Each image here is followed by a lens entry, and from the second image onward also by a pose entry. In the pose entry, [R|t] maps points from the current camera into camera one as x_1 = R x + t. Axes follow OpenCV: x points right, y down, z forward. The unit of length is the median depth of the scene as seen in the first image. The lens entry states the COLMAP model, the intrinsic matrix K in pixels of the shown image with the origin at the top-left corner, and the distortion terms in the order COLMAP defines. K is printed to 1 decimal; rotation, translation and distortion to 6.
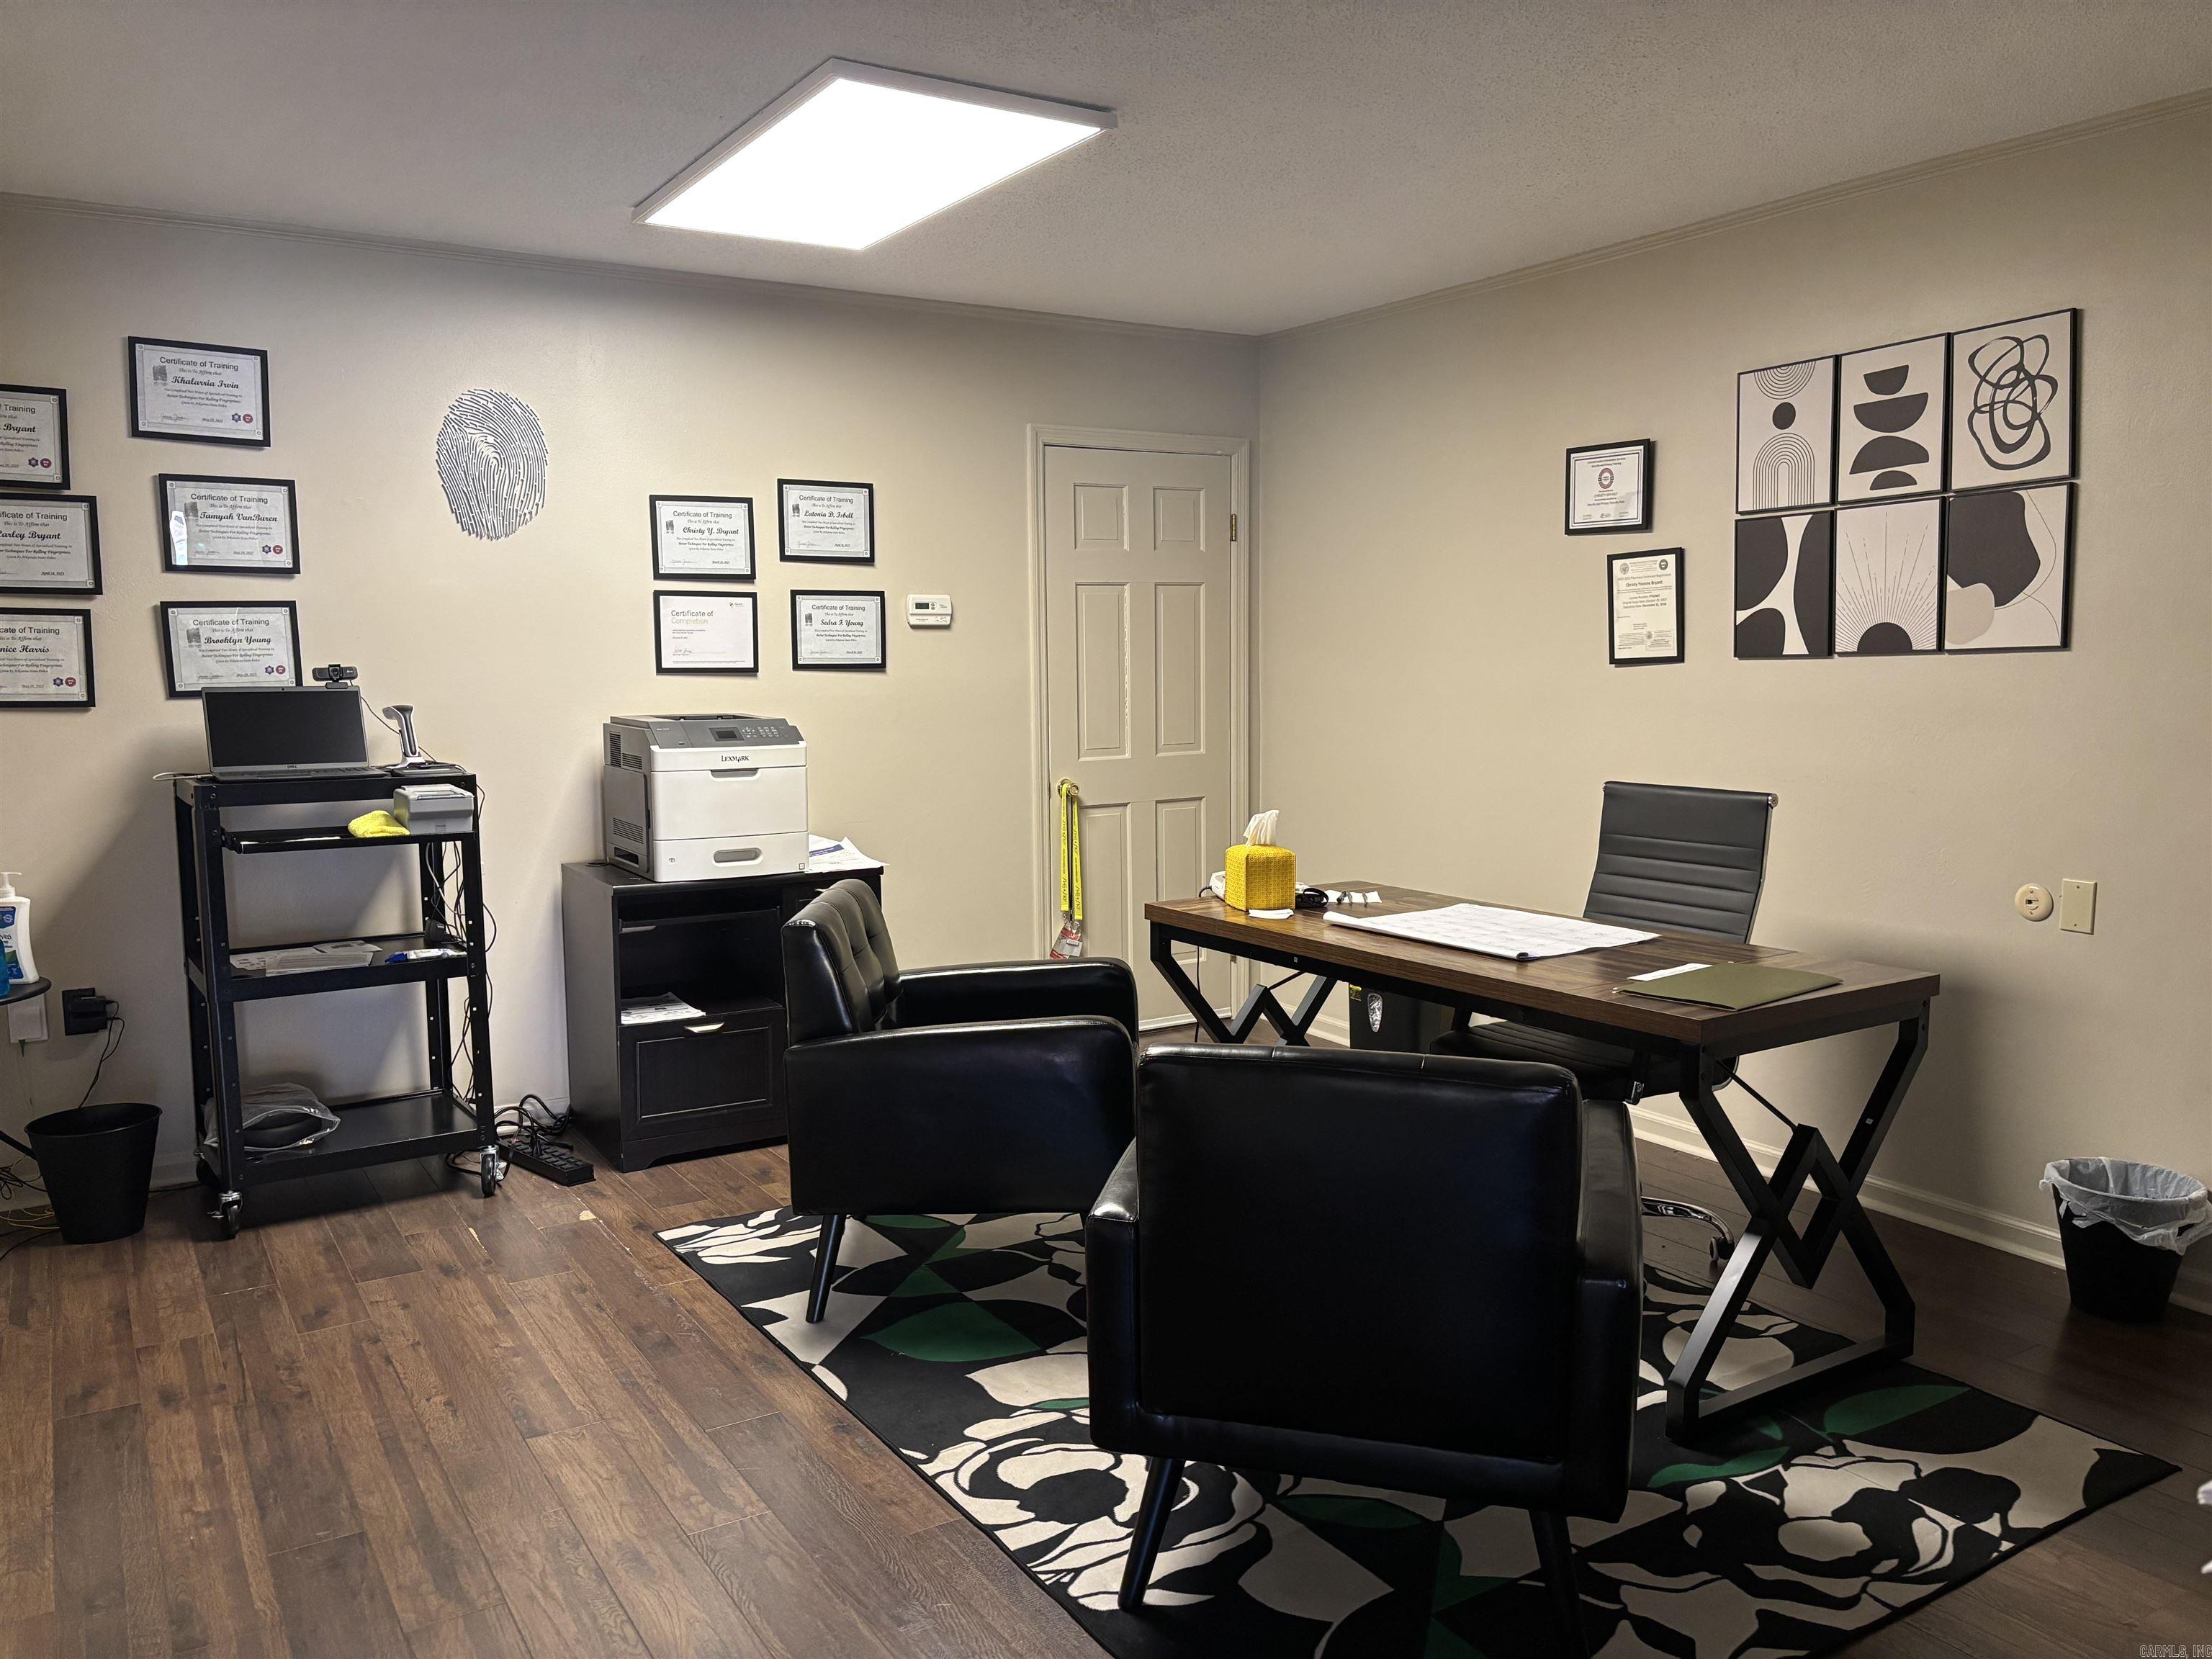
lens RADIAL K [[1705.1, 0, 1105.4], [0, 1705.1, 859.0], [0, 0, 1]] dist [0.037233, 0.000446]
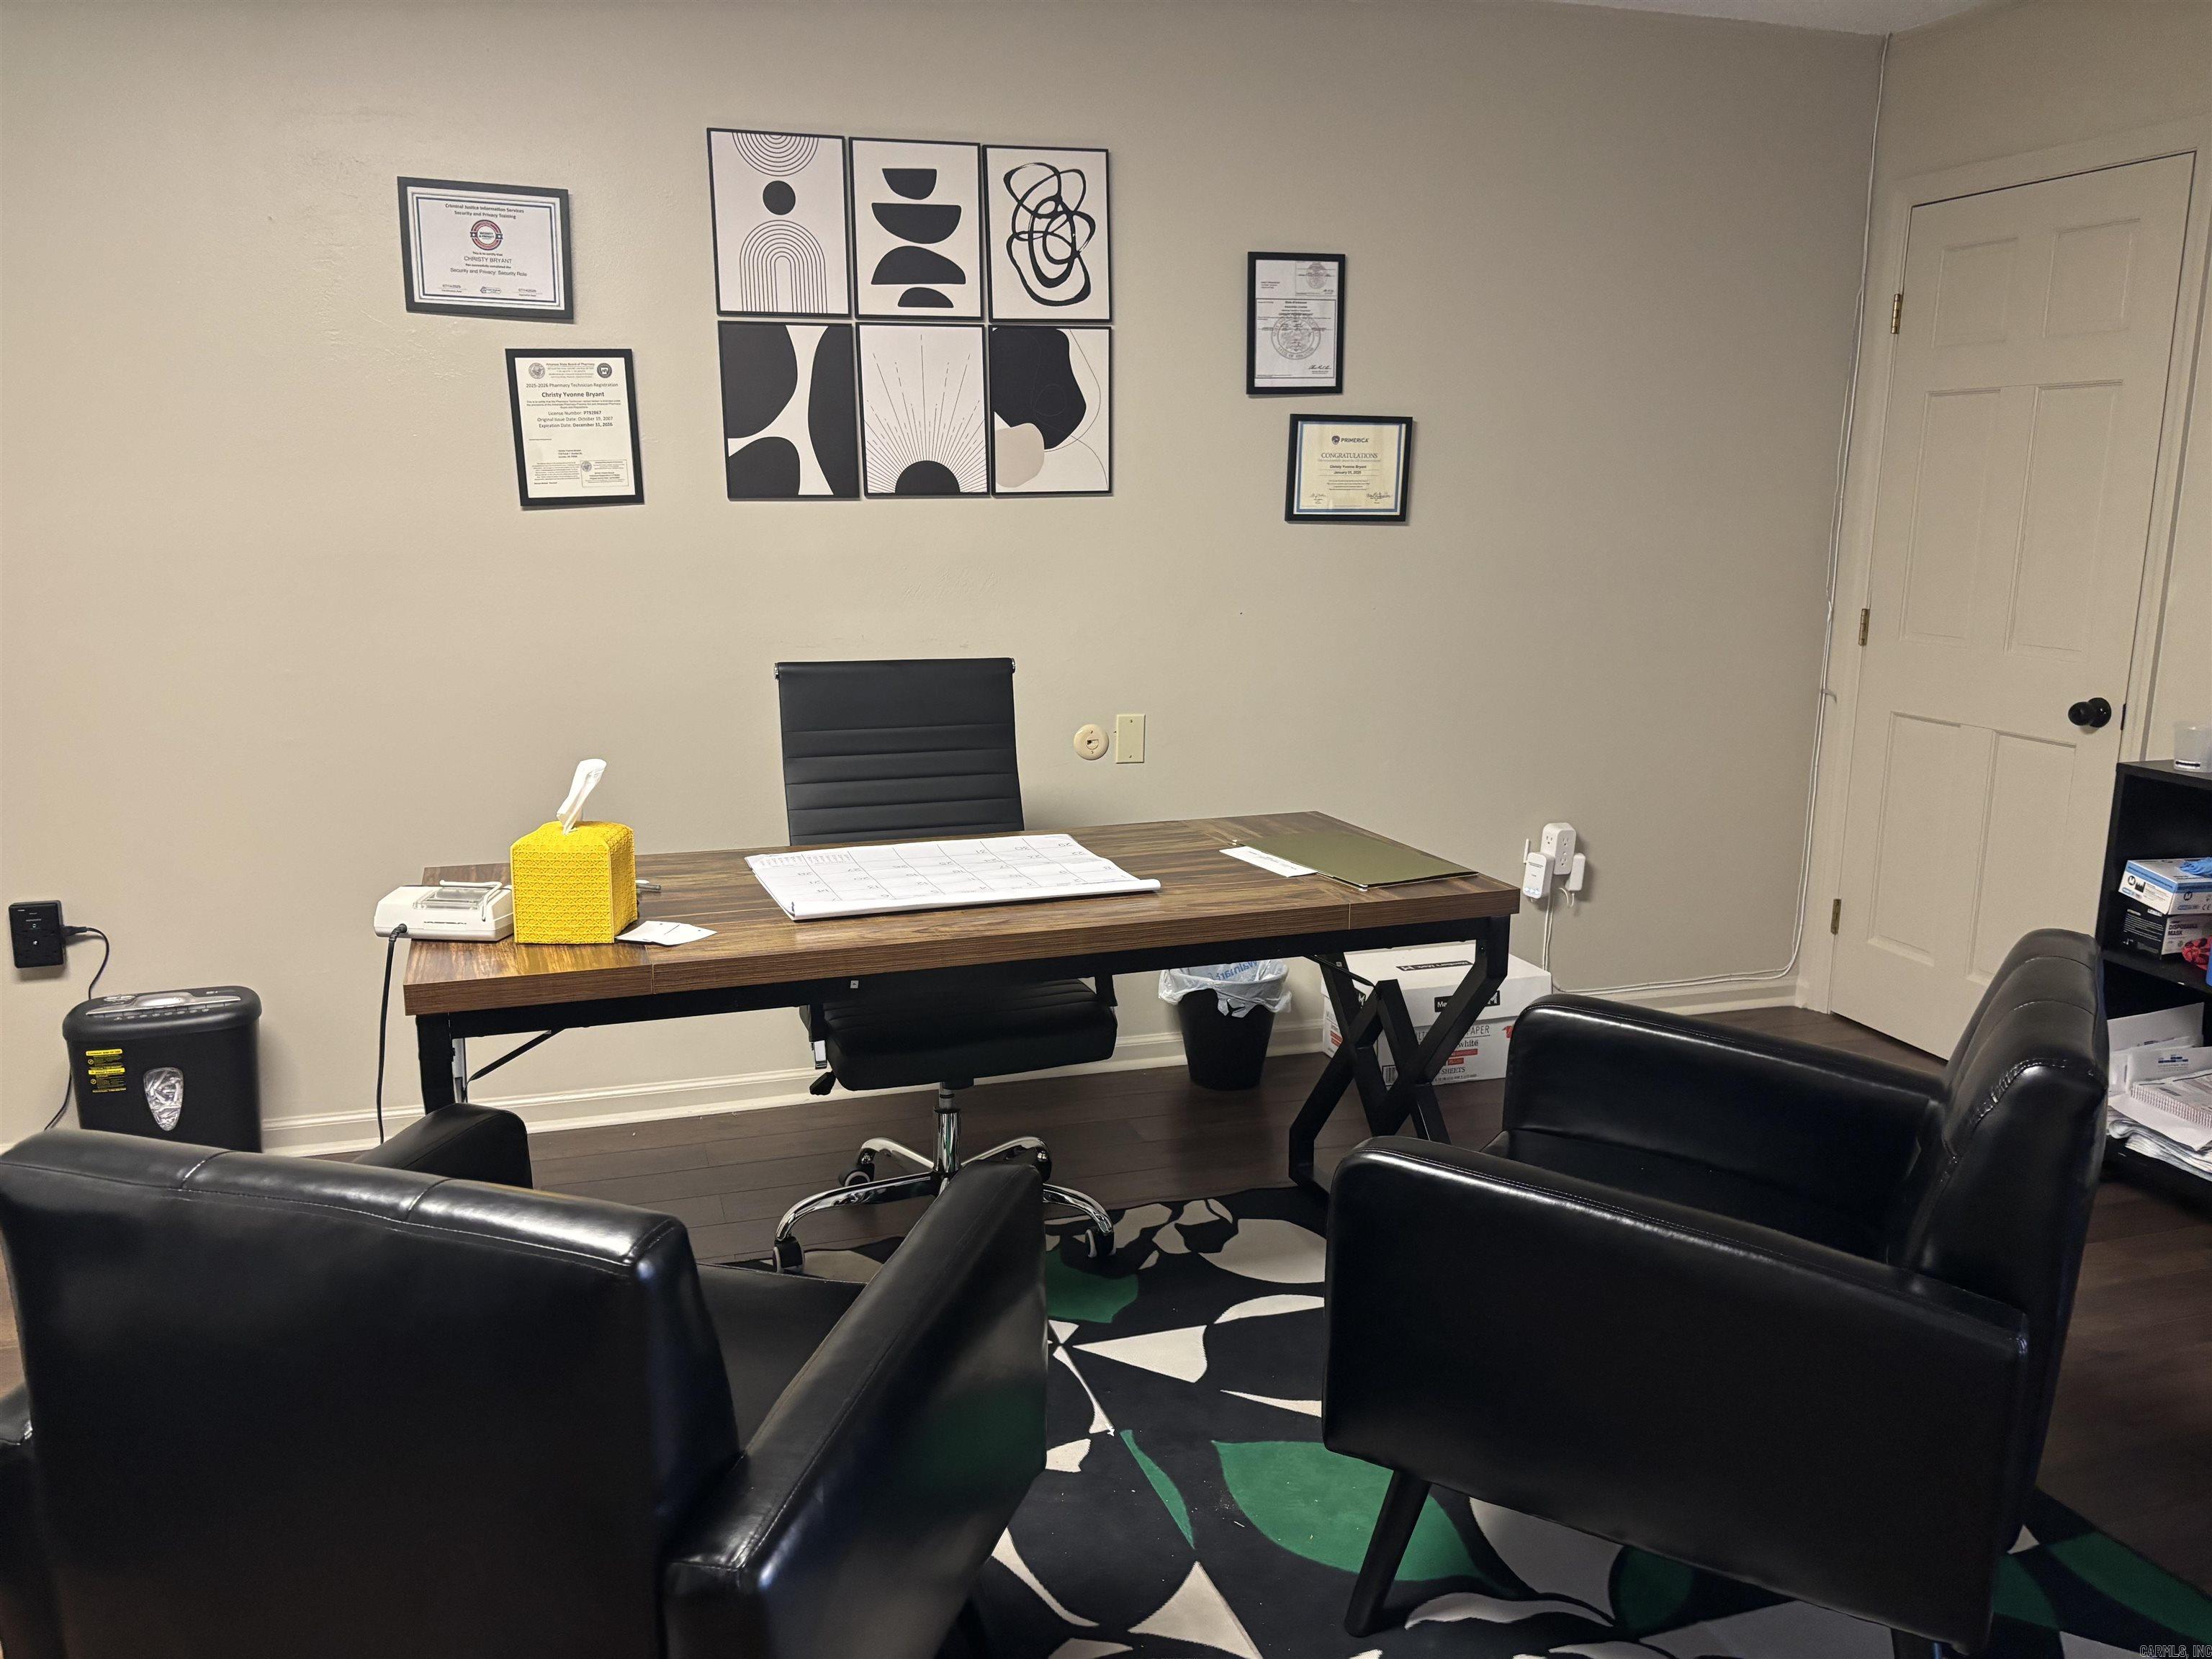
lens RADIAL K [[1687.4, 0, 1109.2], [0, 1687.4, 855.7], [0, 0, 1]] dist [0.013303, -0.004833]
pose [[0.240143, -0.195716, 0.950803, -0.426096], [0.109353, 0.978684, 0.173836, -0.081216], [-0.964558, 0.062228, 0.256427, 0.721411]]
